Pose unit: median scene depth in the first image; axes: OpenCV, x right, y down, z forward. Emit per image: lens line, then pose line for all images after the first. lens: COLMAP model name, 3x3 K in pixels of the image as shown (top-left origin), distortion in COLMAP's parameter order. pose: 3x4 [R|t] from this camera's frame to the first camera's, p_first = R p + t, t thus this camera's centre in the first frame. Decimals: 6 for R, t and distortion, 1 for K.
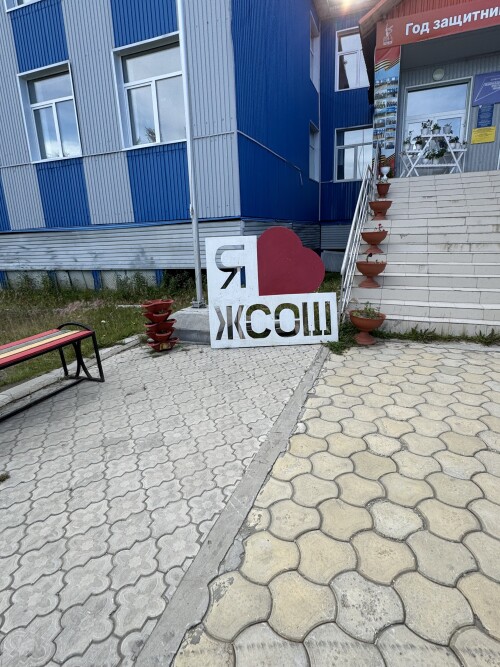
lens RADIAL K [[365.9, 0, 250.0], [0, 365.9, 333.5], [0, 0, 1]] dist [0.002981, 0.000706]
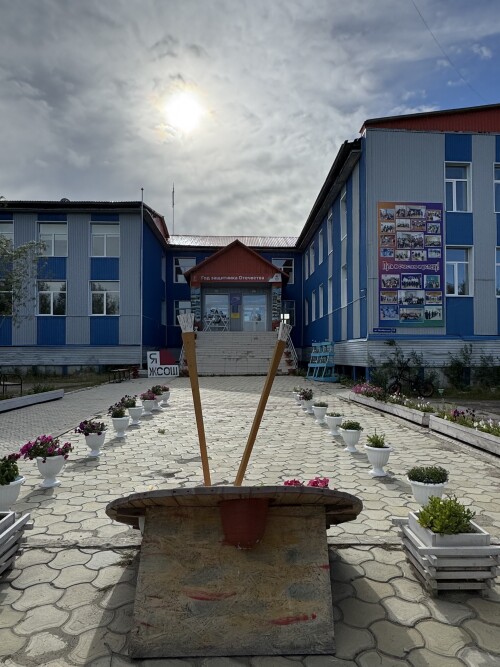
lens RADIAL K [[365.9, 0, 250.0], [0, 365.9, 333.5], [0, 0, 1]] dist [0.002981, 0.000706]
pose [[0.907743, 0.055217, 0.415876, -0.320916], [0.080492, 0.949960, -0.301822, 0.358828], [-0.411731, 0.307451, 0.857876, -1.248211]]
